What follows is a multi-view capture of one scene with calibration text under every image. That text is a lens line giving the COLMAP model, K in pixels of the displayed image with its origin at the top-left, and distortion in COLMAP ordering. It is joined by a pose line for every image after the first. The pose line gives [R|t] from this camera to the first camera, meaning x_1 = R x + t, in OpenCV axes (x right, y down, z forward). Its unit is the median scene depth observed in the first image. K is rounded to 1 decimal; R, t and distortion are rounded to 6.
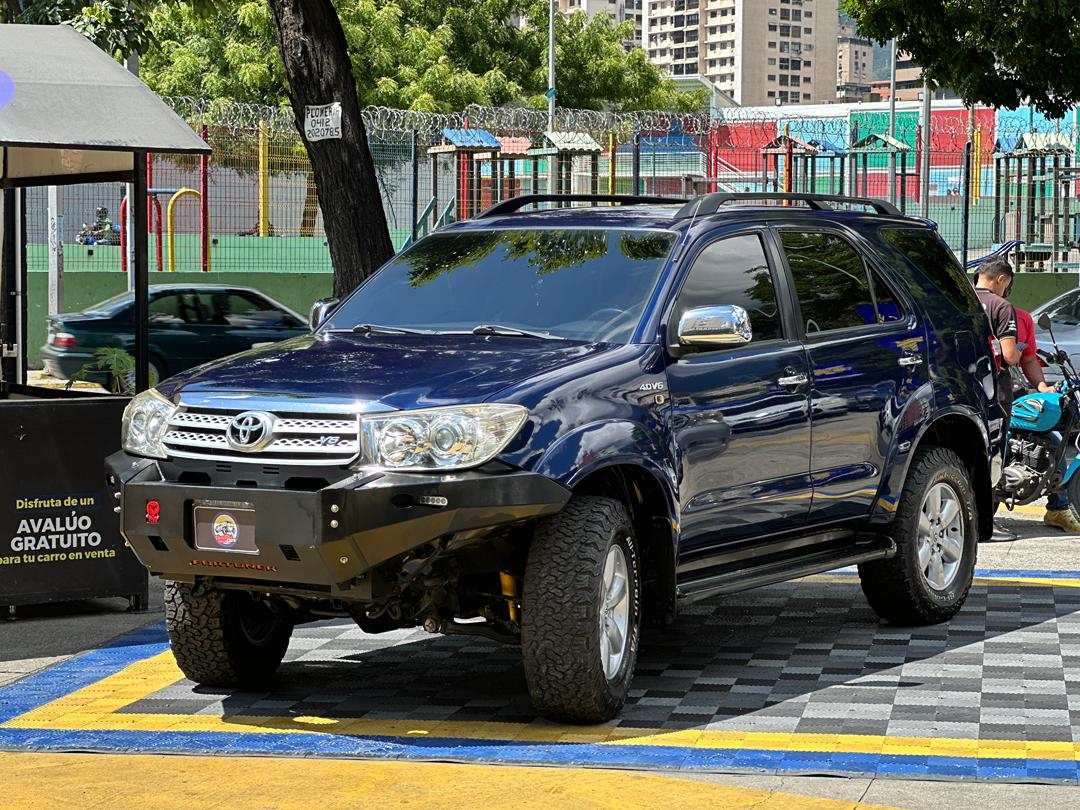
lens RADIAL K [[2343.8, 0, 540.0], [0, 2343.8, 405.0], [0, 0, 1]] dist [0.053293, 2.137661]
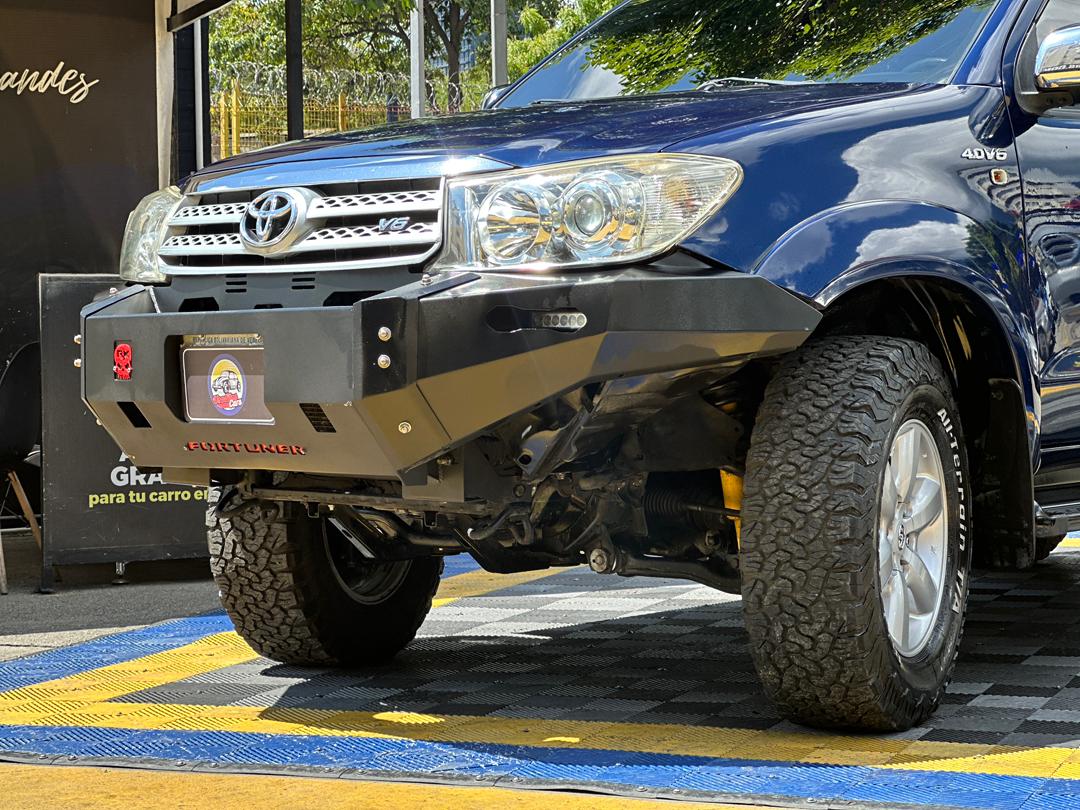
lens RADIAL K [[2343.8, 0, 540.0], [0, 2343.8, 405.0], [0, 0, 1]] dist [0.053293, 2.137661]
pose [[0.982430, -0.007861, -0.186467, 0.050777], [0.004838, 0.999849, -0.016663, 0.067520], [0.186569, 0.015468, 0.982320, 0.437070]]
